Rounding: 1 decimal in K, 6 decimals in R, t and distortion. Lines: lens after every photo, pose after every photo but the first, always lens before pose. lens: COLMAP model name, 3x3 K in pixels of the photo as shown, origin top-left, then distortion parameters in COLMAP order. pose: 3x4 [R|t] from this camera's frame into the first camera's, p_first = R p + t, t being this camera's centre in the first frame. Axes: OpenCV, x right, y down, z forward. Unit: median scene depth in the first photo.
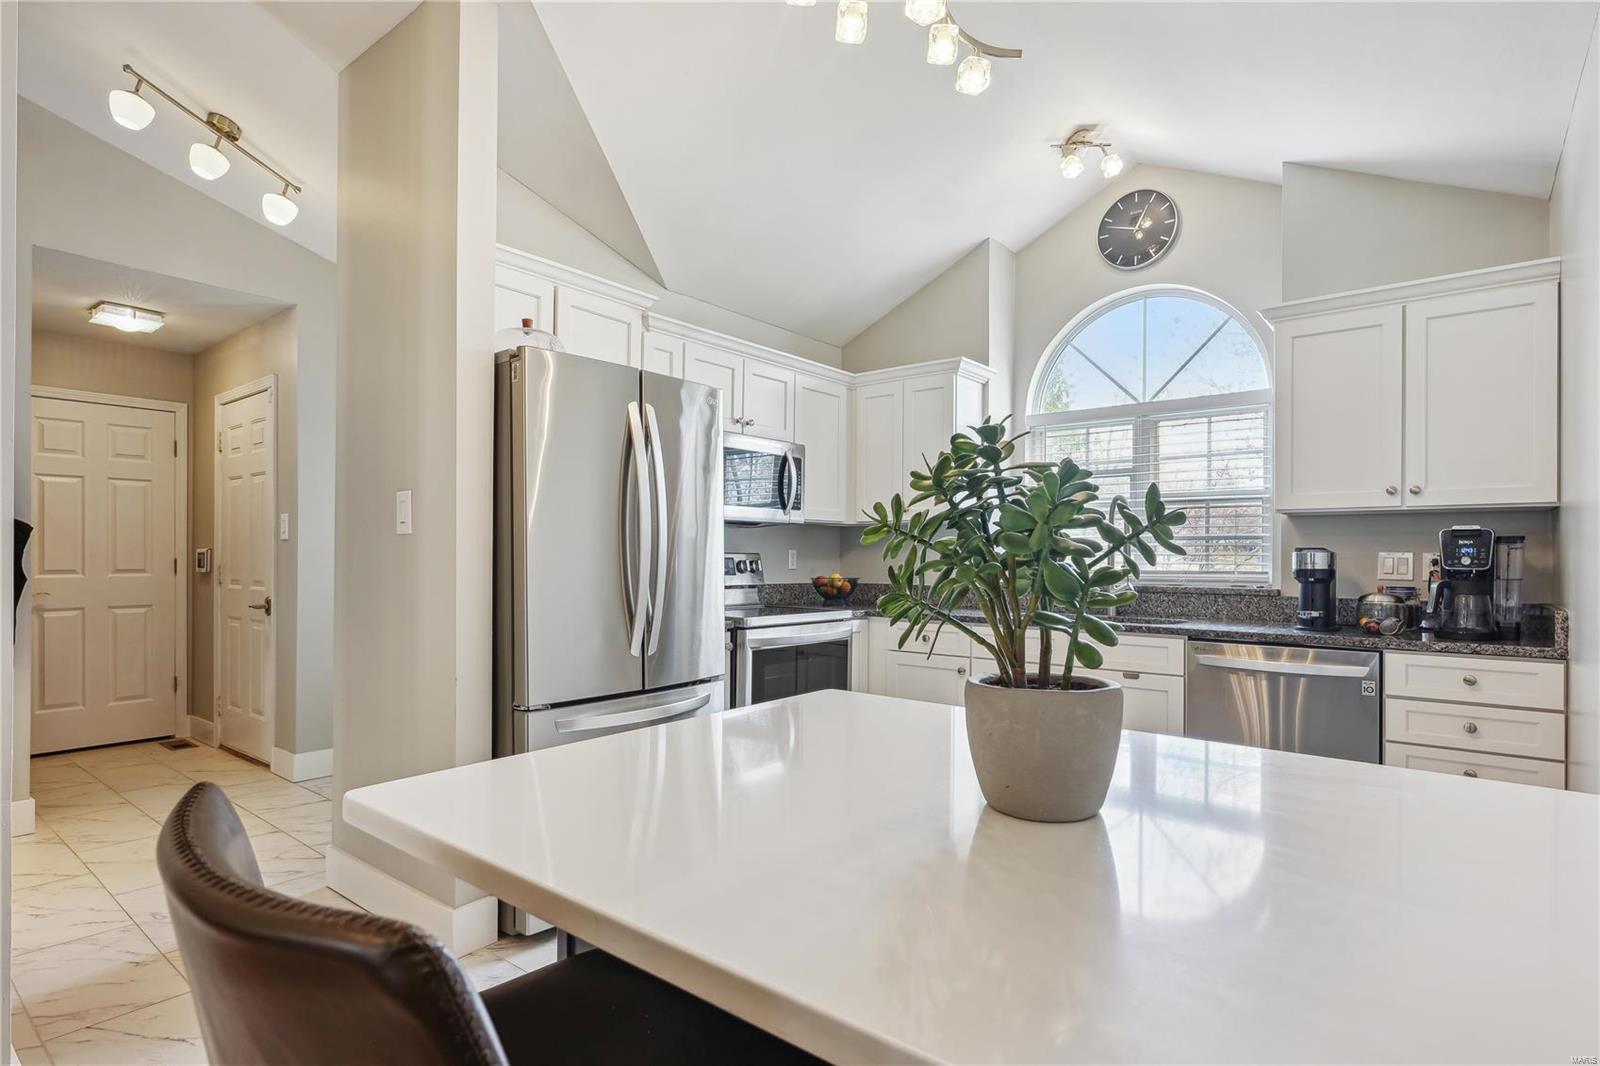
lens RADIAL K [[820.3, 0, 798.3], [0, 820.3, 550.8], [0, 0, 1]] dist [-0.001219, -0.000548]
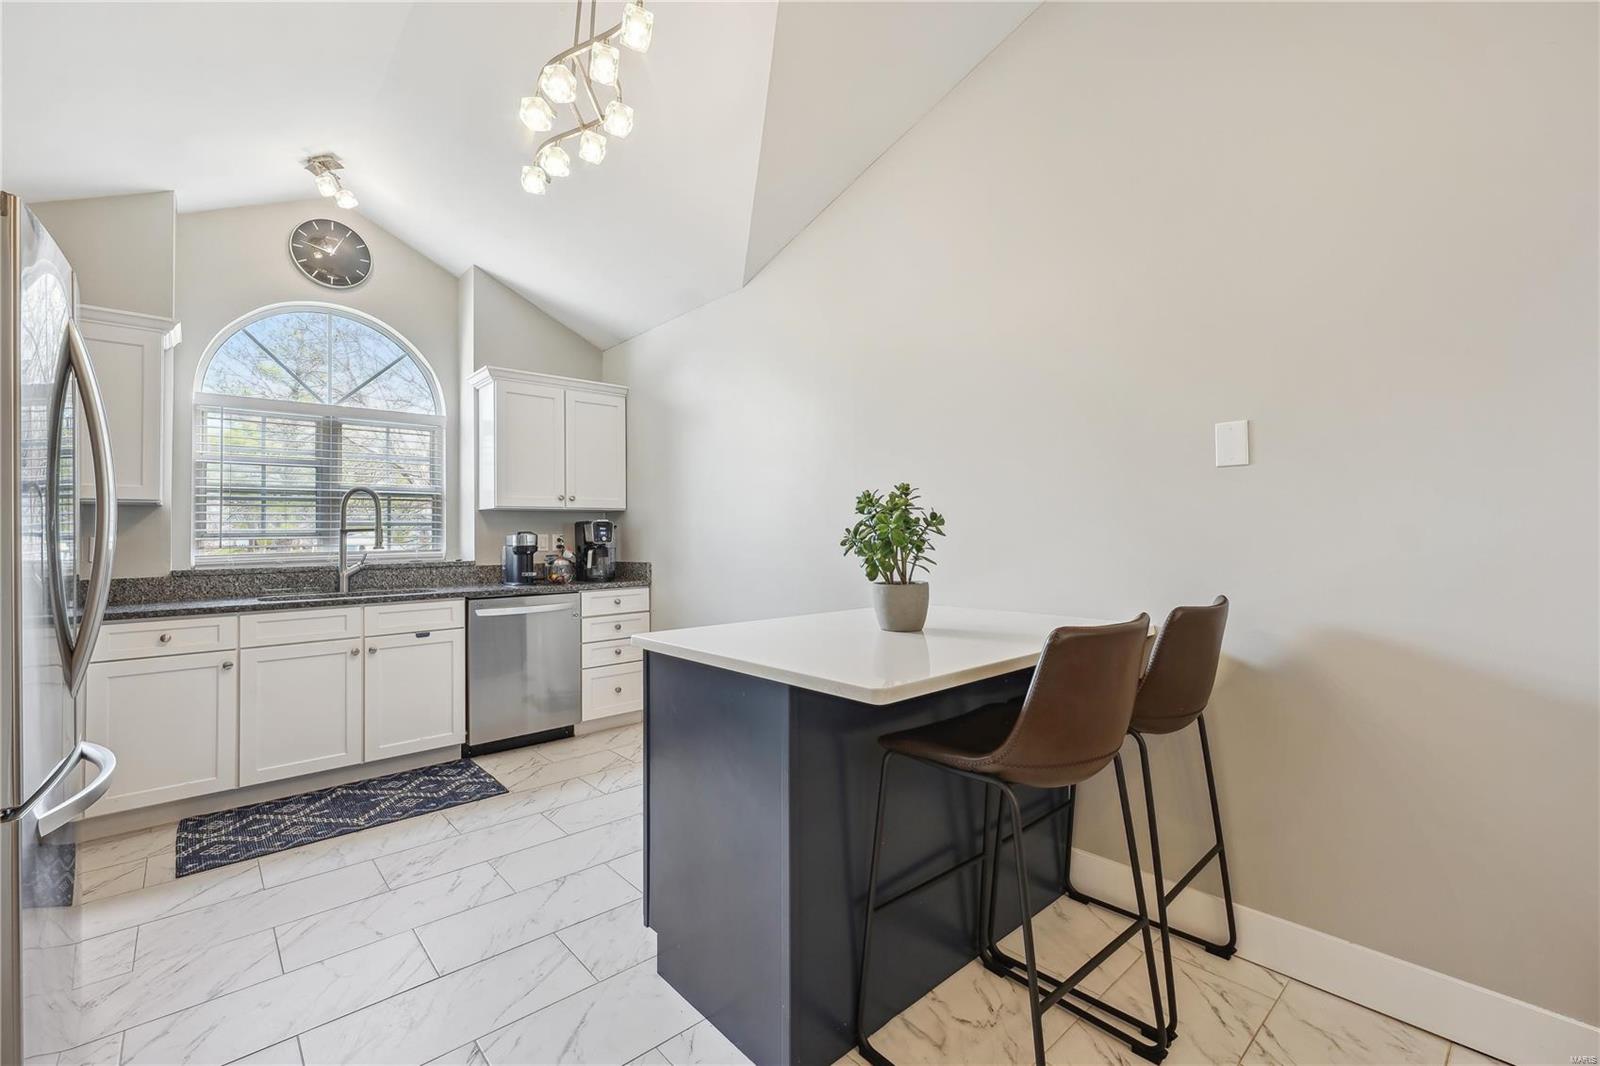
lens RADIAL K [[658.9, 0, 792.9], [0, 658.9, 520.2], [0, 0, 1]] dist [0.000453, 0.000078]
pose [[0.173802, 0.011965, 0.984708, -0.502878], [0.003791, 0.999911, -0.012819, -0.007746], [-0.984773, 0.005961, 0.173742, 0.276441]]
